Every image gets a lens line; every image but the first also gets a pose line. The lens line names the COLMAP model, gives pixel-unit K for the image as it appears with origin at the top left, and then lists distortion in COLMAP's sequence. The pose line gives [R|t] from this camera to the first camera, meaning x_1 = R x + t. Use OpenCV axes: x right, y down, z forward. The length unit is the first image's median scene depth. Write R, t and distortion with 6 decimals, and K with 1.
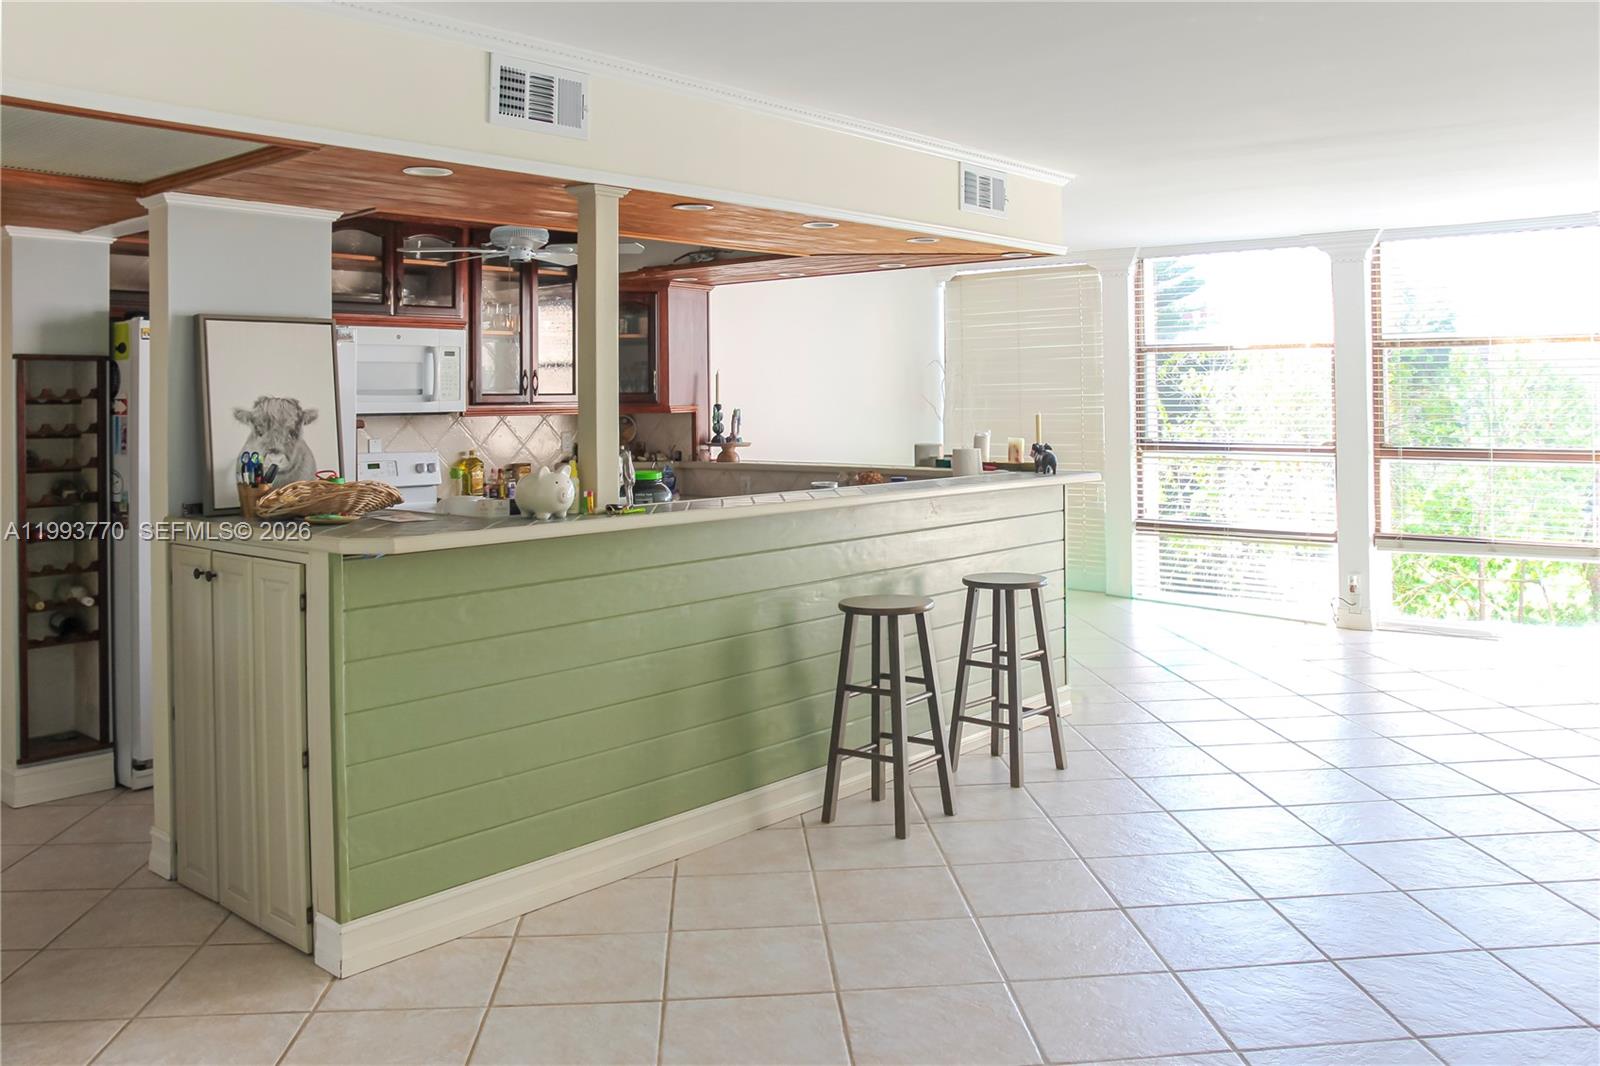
lens RADIAL K [[1362.2, 0, 803.2], [0, 1362.2, 525.3], [0, 0, 1]] dist [-0.129474, 0.090338]
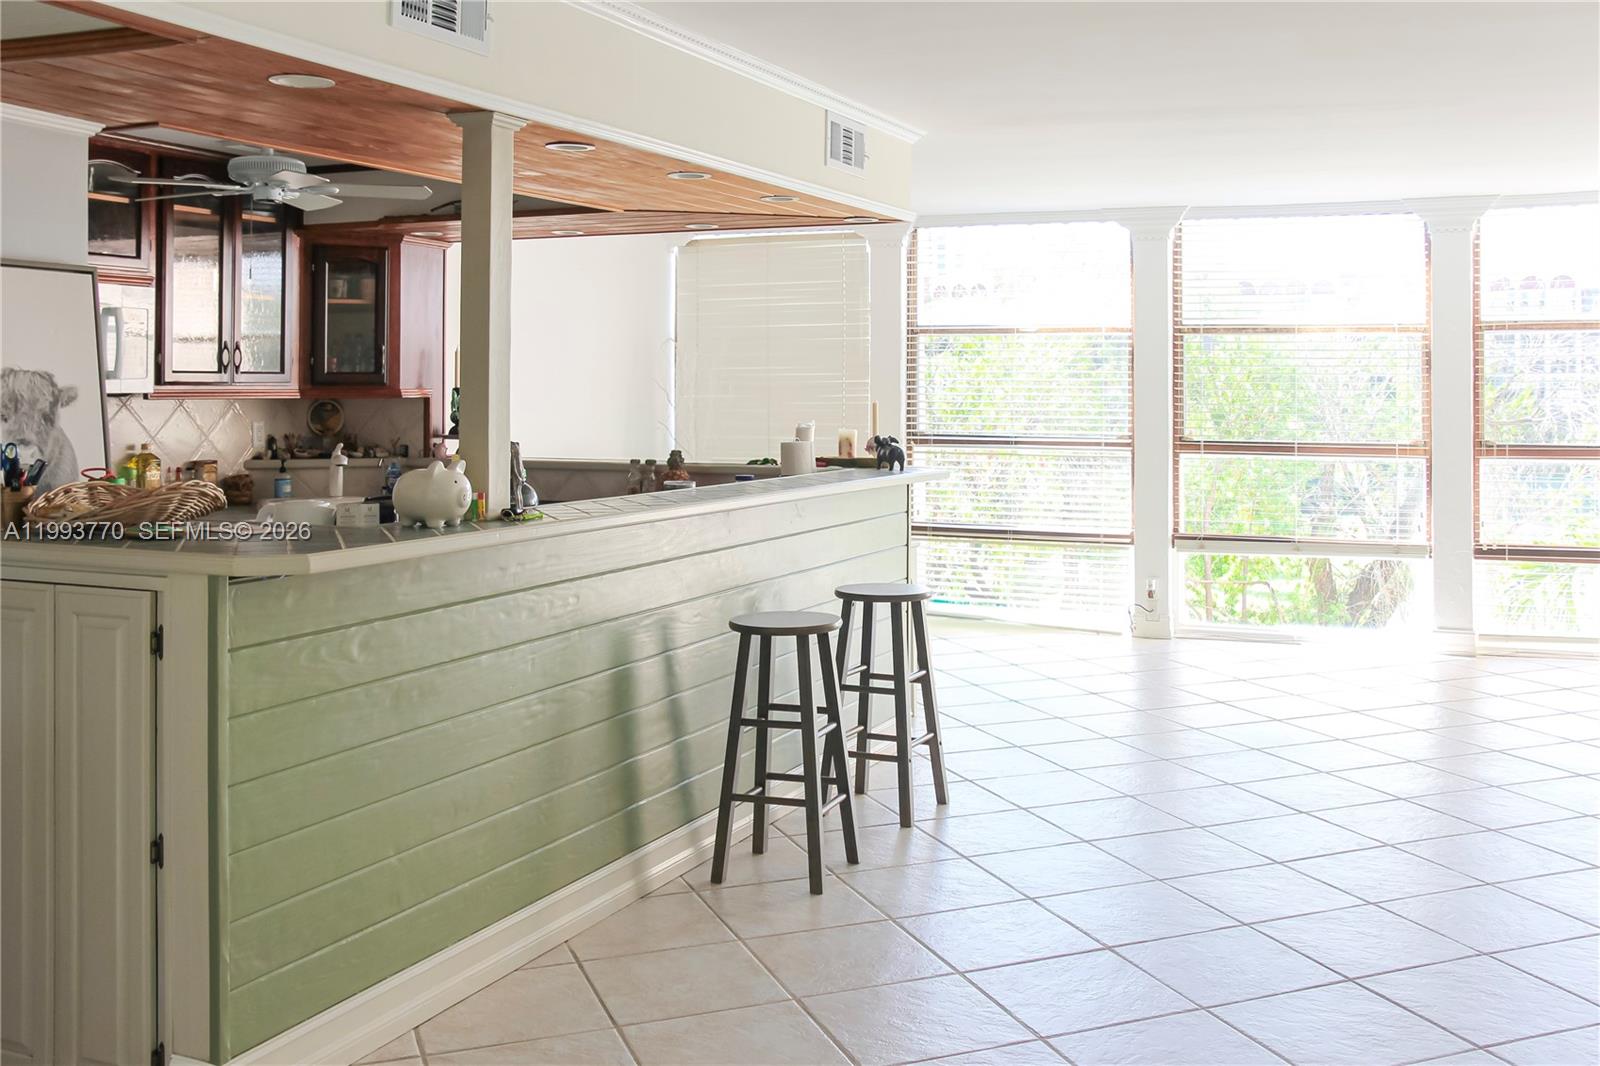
lens RADIAL K [[1597.3, 0, 868.1], [0, 1597.3, 535.9], [0, 0, 1]] dist [-0.136101, 0.172721]
pose [[0.949388, -0.015403, 0.313729, -0.143528], [0.014968, 0.999881, 0.003796, 0.000282], [-0.313750, 0.001092, 0.949505, 0.020957]]
